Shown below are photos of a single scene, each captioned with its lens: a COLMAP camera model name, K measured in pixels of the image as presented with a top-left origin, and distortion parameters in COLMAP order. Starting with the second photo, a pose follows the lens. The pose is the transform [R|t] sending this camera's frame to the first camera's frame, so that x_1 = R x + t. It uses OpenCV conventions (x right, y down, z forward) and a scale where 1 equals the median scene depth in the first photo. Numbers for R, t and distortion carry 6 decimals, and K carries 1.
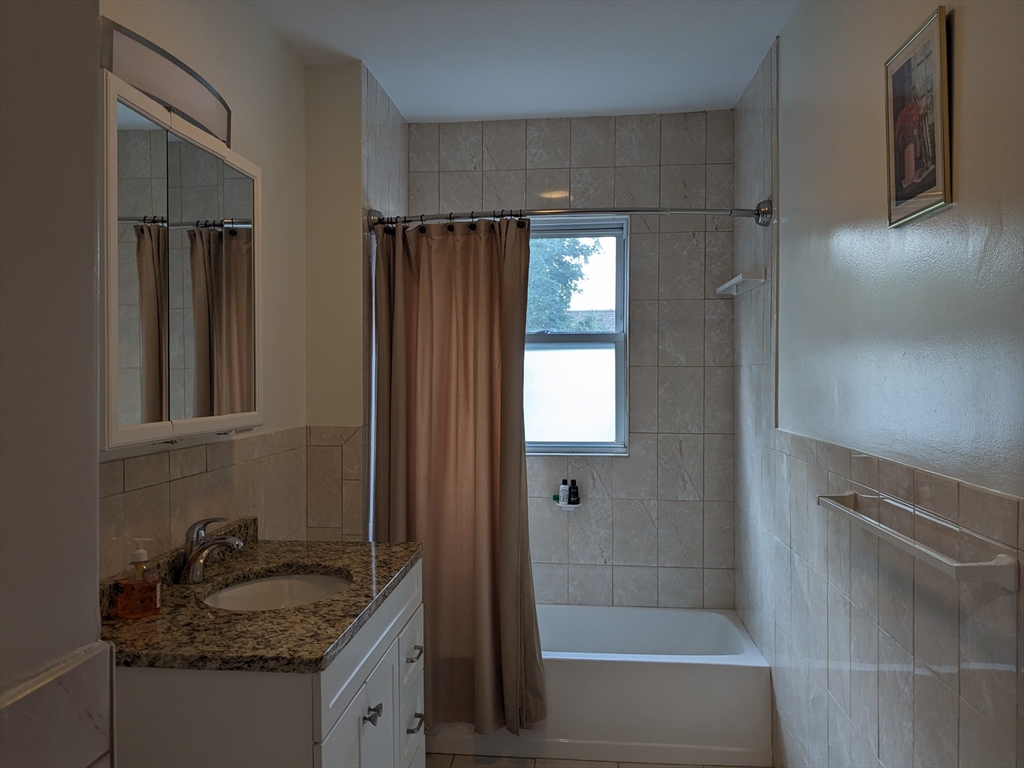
lens RADIAL K [[817.3, 0, 504.5], [0, 817.3, 389.7], [0, 0, 1]] dist [0.054426, -0.102746]
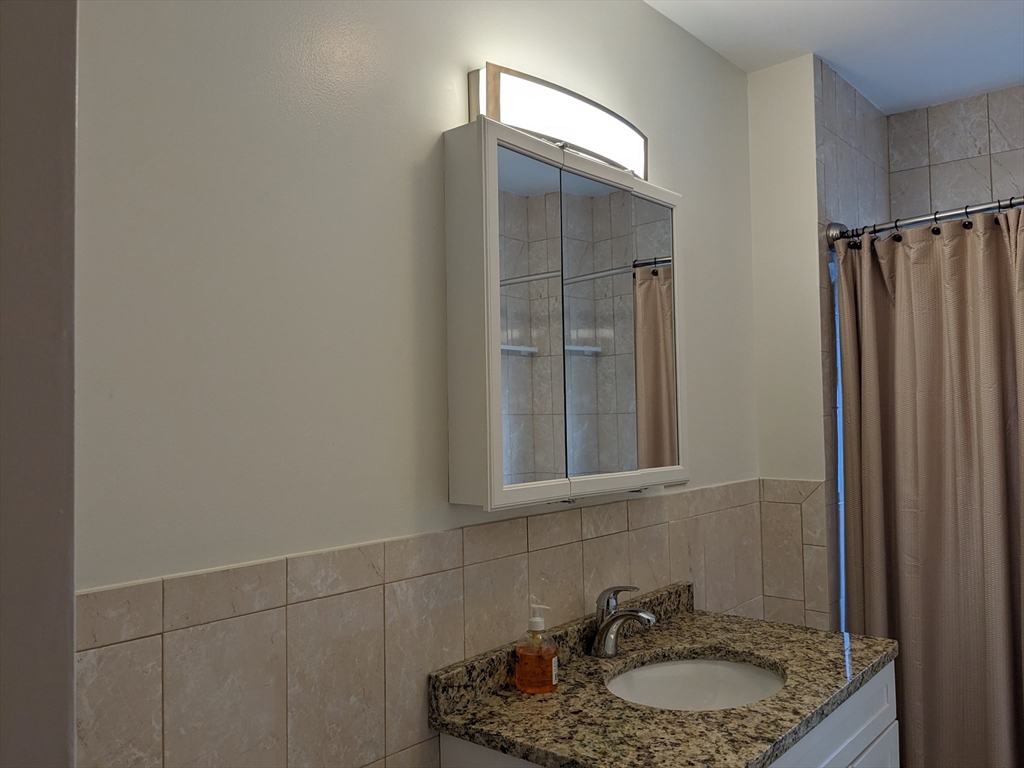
lens RADIAL K [[817.3, 0, 504.5], [0, 817.3, 389.7], [0, 0, 1]] dist [0.054426, -0.102746]
pose [[0.821270, -0.033322, -0.569566, 0.059873], [0.007340, 0.998827, -0.047852, -0.017361], [0.570493, 0.035119, 0.820552, 0.195601]]
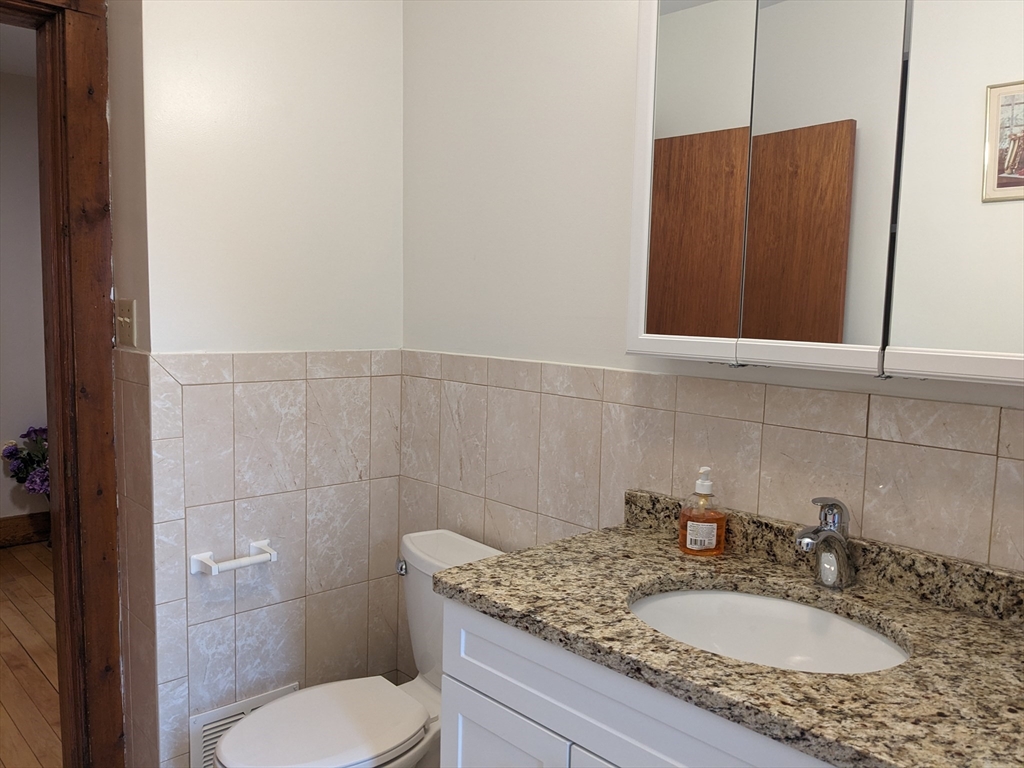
lens RADIAL K [[817.3, 0, 504.5], [0, 817.3, 389.7], [0, 0, 1]] dist [0.054426, -0.102746]
pose [[-0.669068, 0.073744, -0.739533, 0.323769], [-0.029249, 0.991682, 0.125349, -0.006135], [0.742625, 0.105497, -0.661346, 1.325983]]
